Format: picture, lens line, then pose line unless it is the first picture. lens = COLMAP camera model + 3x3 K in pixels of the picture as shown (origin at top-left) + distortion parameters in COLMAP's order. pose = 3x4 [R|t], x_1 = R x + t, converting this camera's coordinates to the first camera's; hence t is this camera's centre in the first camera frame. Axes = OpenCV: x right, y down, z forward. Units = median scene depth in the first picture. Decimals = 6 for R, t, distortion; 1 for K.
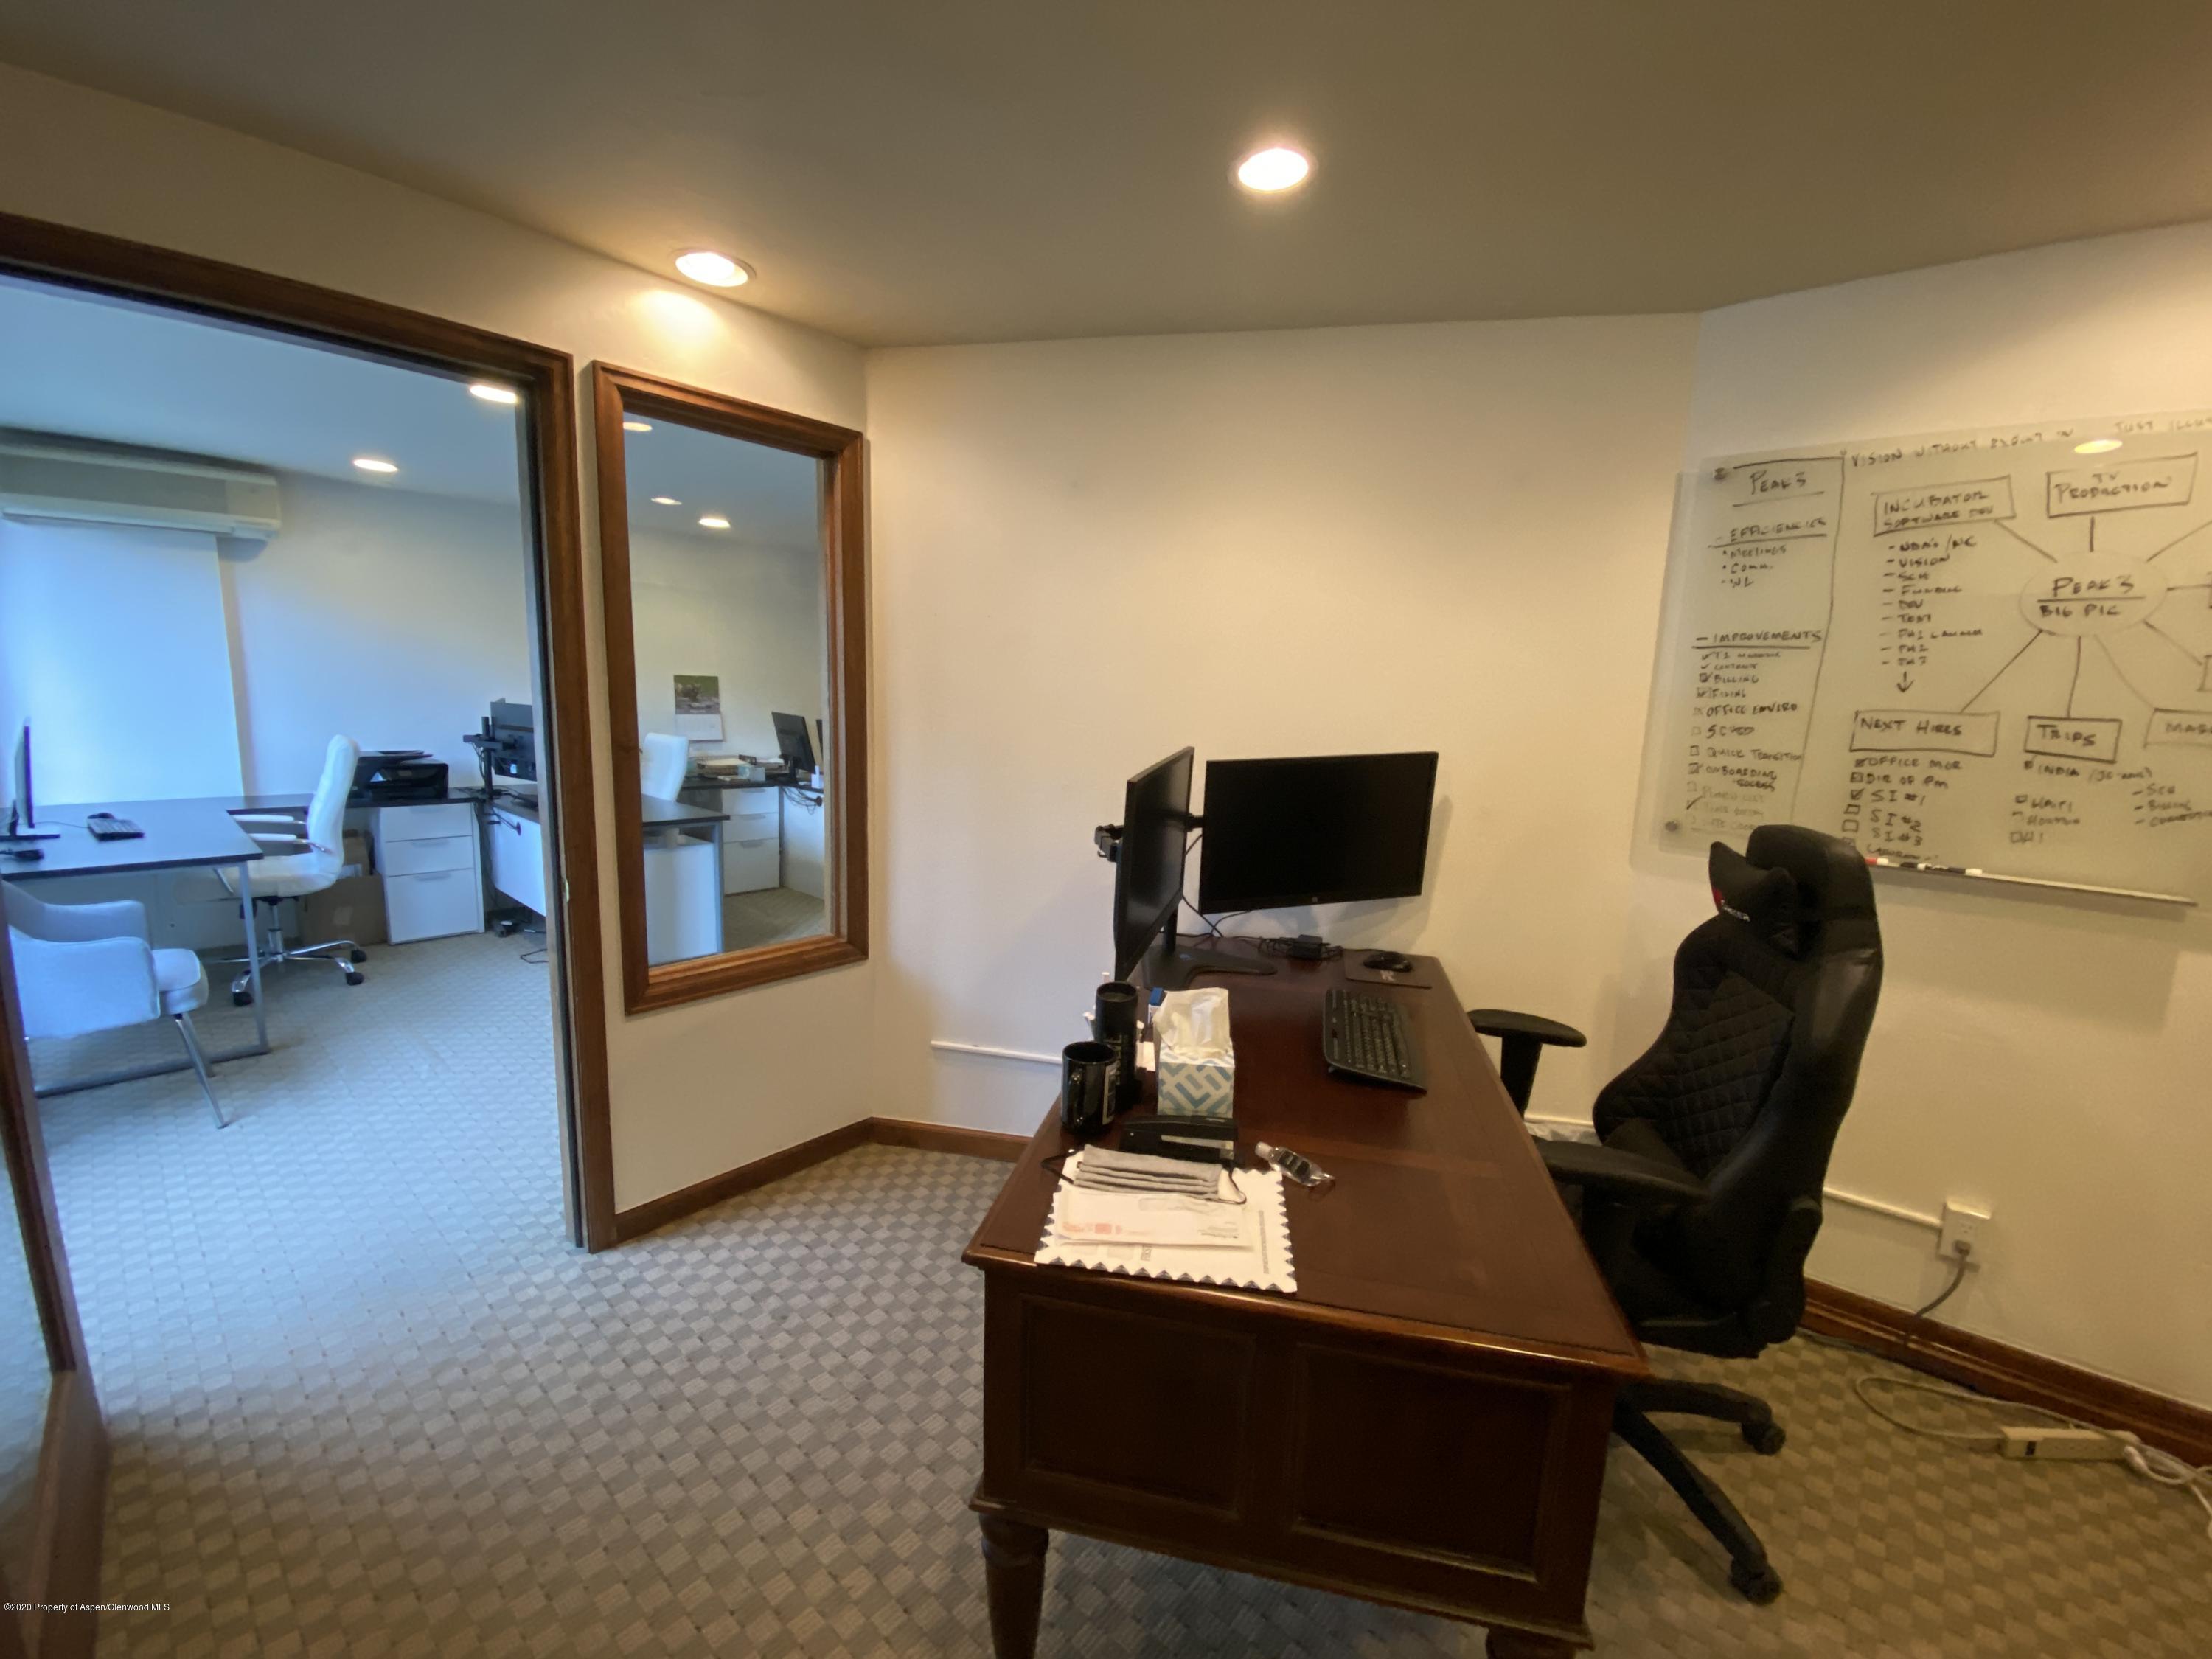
lens RADIAL K [[889.9, 0, 1105.4], [0, 889.9, 830.6], [0, 0, 1]] dist [0.000437, -0.012602]
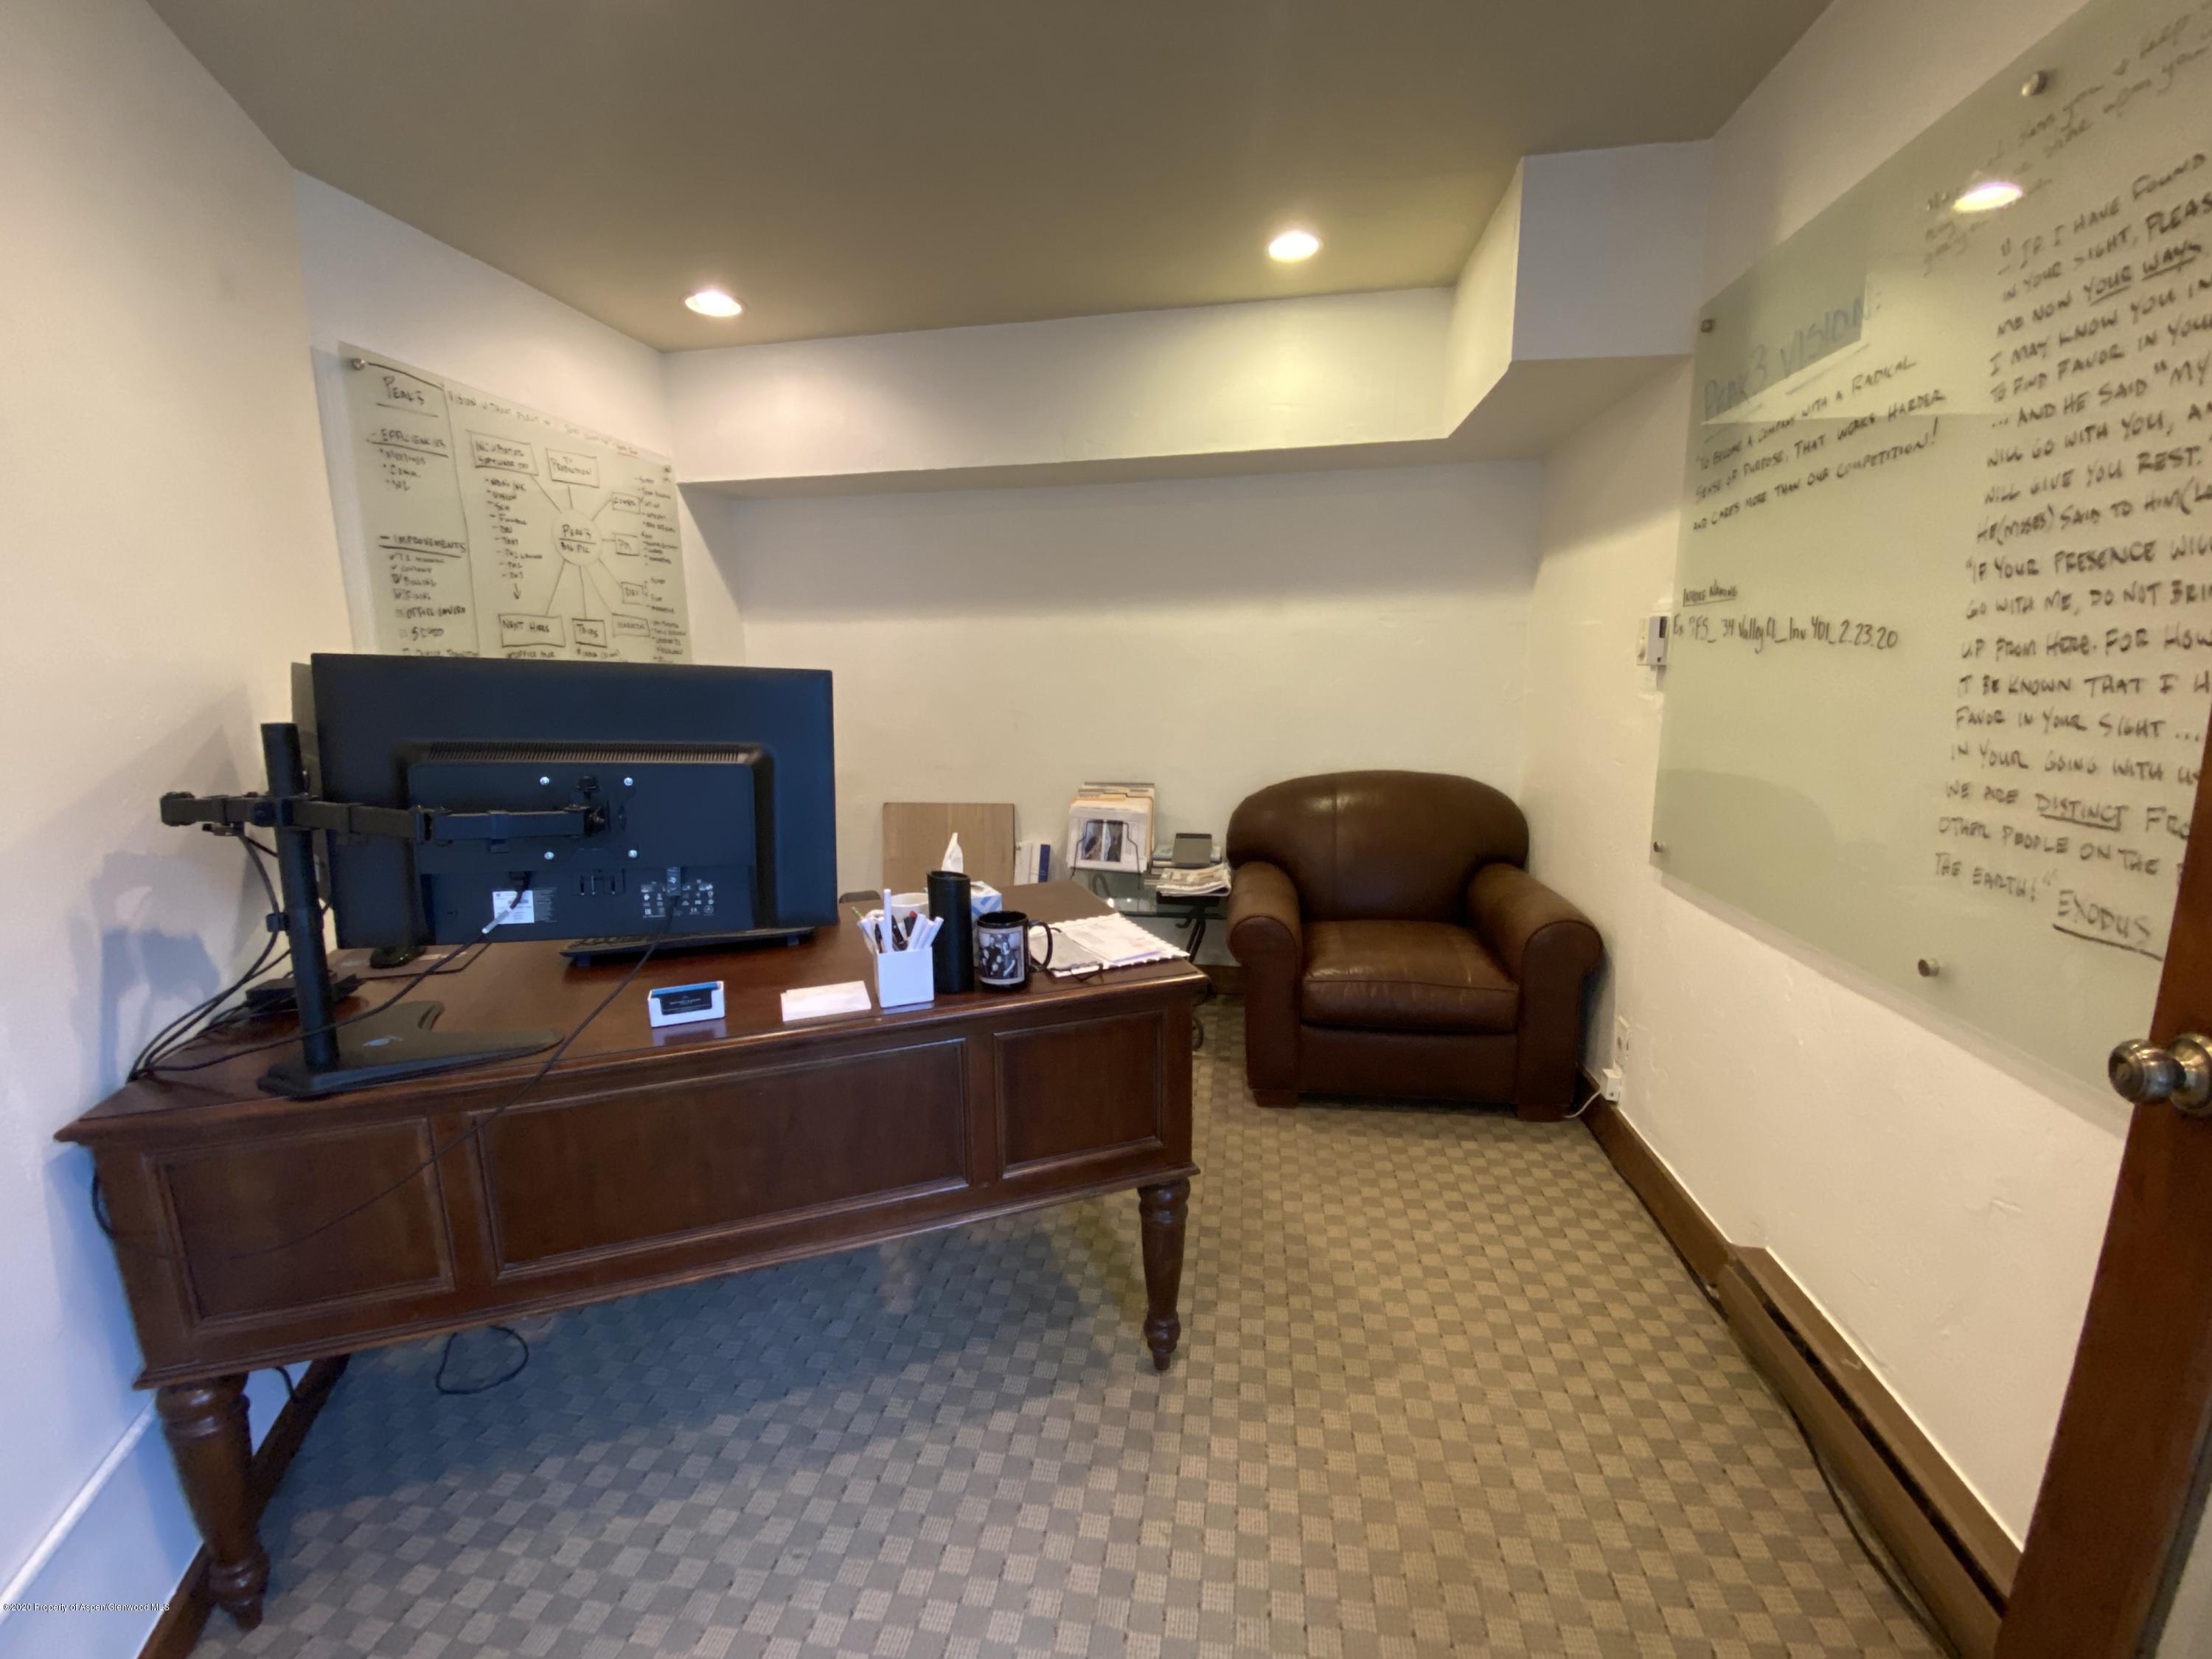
lens RADIAL K [[889.9, 0, 1097.5], [0, 889.9, 824.1], [0, 0, 1]] dist [0.000437, -0.012602]
pose [[-0.533398, -0.174076, 0.827759, -0.641442], [0.122429, 0.952402, 0.279180, -0.096962], [-0.836958, 0.250256, -0.486697, 0.949717]]
